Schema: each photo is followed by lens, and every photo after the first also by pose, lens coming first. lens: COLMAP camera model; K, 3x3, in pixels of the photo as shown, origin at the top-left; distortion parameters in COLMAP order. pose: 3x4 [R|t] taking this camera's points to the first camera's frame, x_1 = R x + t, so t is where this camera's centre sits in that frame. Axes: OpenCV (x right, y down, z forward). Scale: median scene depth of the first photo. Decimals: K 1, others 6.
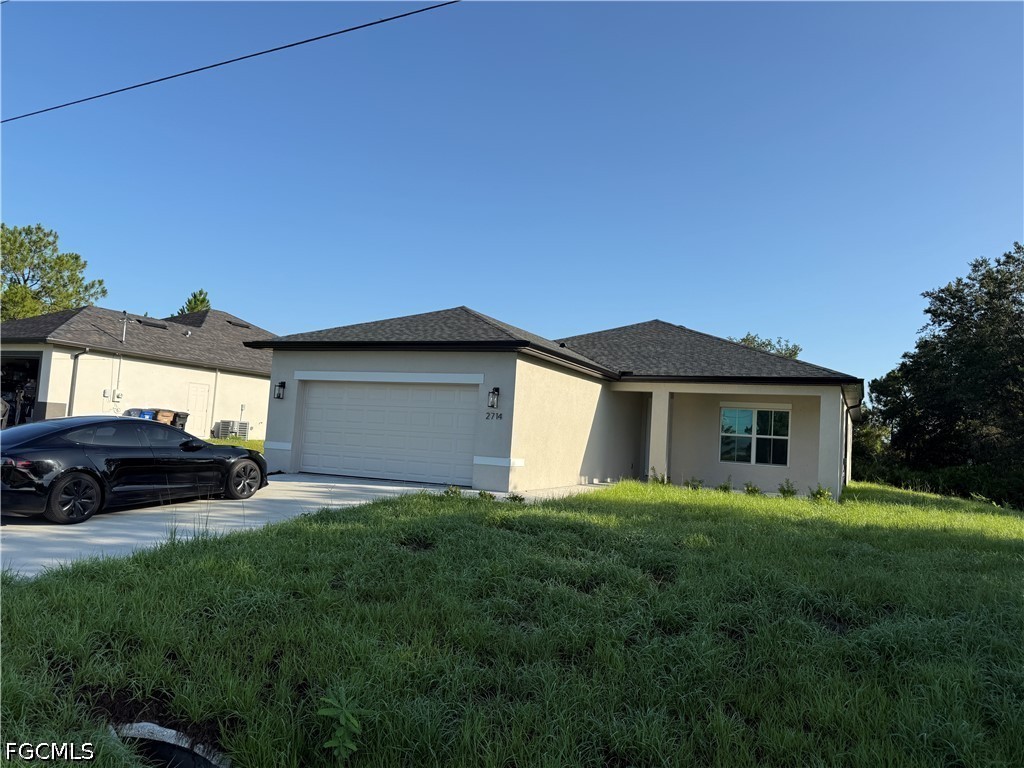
lens RADIAL K [[719.9, 0, 514.2], [0, 719.9, 385.8], [0, 0, 1]] dist [0.093397, -0.140946]
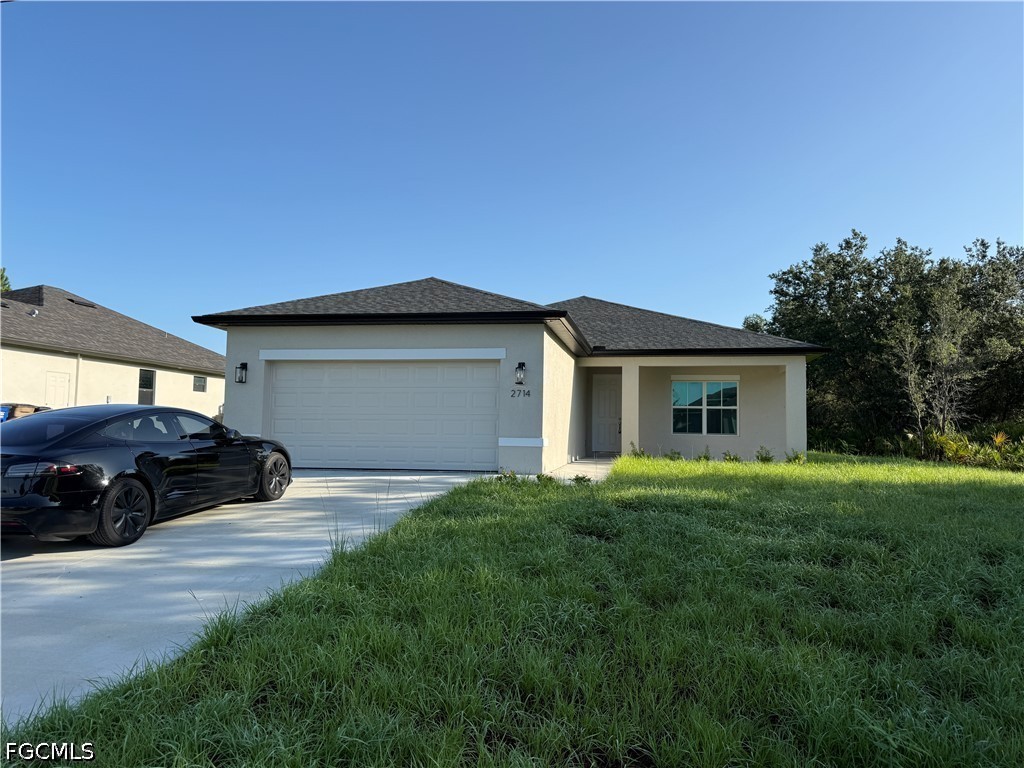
lens RADIAL K [[719.9, 0, 514.2], [0, 719.9, 385.8], [0, 0, 1]] dist [0.093397, -0.140946]
pose [[0.965213, -0.030275, 0.259706, -0.207919], [0.024900, 0.999403, 0.023962, 0.007579], [-0.260277, -0.016662, 0.965390, 0.082263]]
